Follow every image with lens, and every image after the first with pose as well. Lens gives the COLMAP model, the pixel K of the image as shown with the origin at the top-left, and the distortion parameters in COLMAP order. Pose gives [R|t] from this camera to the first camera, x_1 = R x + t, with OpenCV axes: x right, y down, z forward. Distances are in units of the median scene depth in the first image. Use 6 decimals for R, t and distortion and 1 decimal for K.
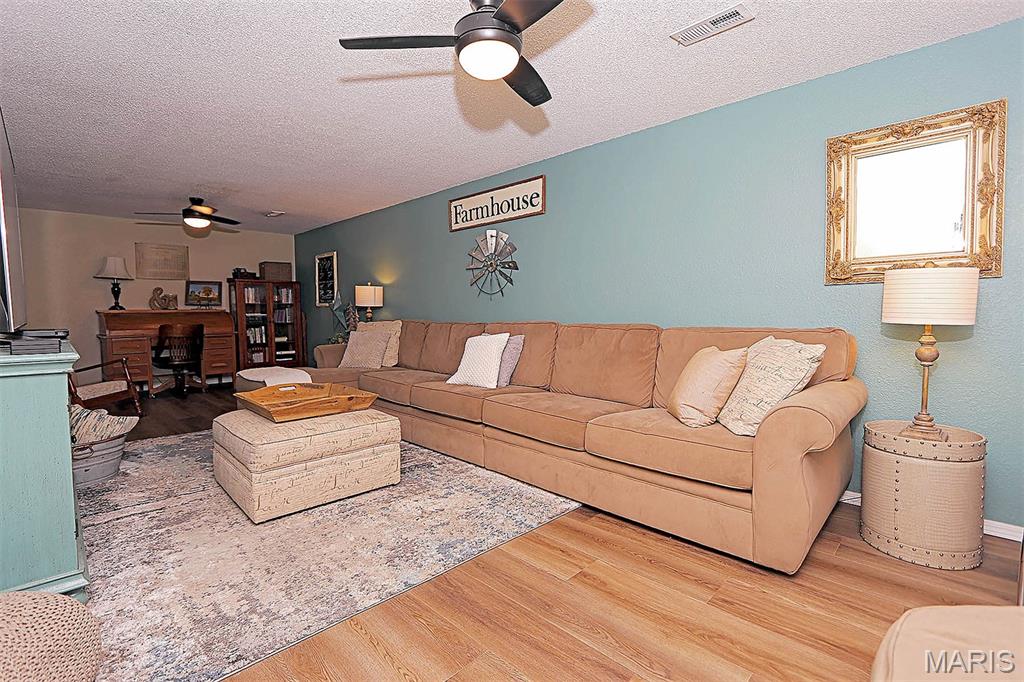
lens RADIAL K [[473.4, 0, 505.3], [0, 473.4, 338.8], [0, 0, 1]] dist [-0.016205, 0.003178]
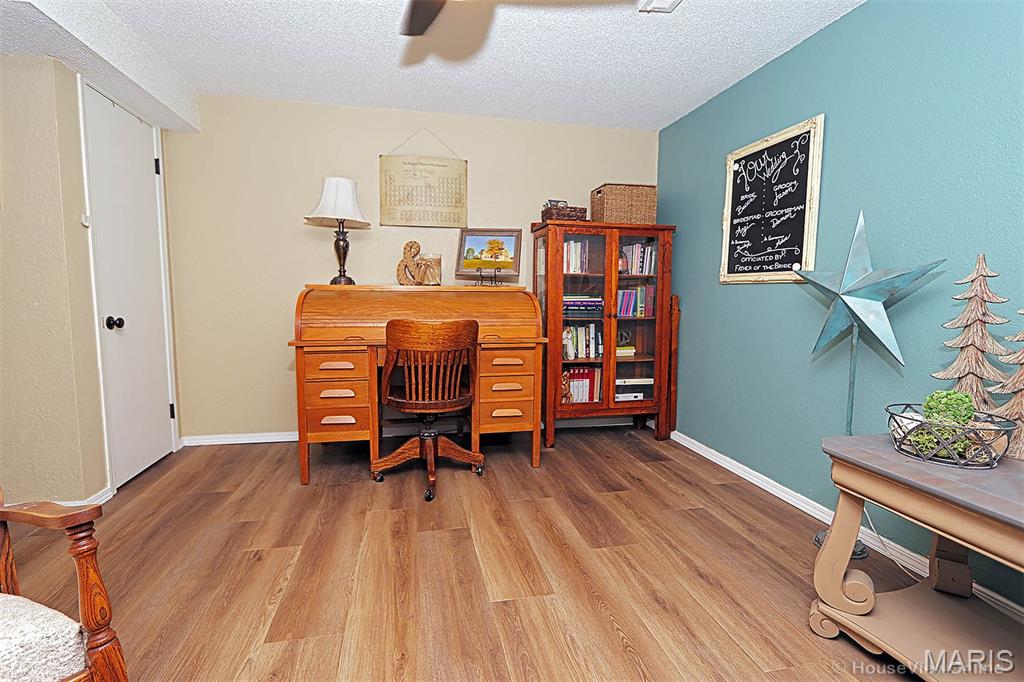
lens RADIAL K [[473.4, 0, 505.3], [0, 473.4, 338.8], [0, 0, 1]] dist [-0.016205, 0.003178]
pose [[0.838619, 0.067113, -0.540568, -0.346992], [-0.048987, 0.997652, 0.047864, -0.031564], [0.542511, -0.013659, 0.839937, 0.582076]]
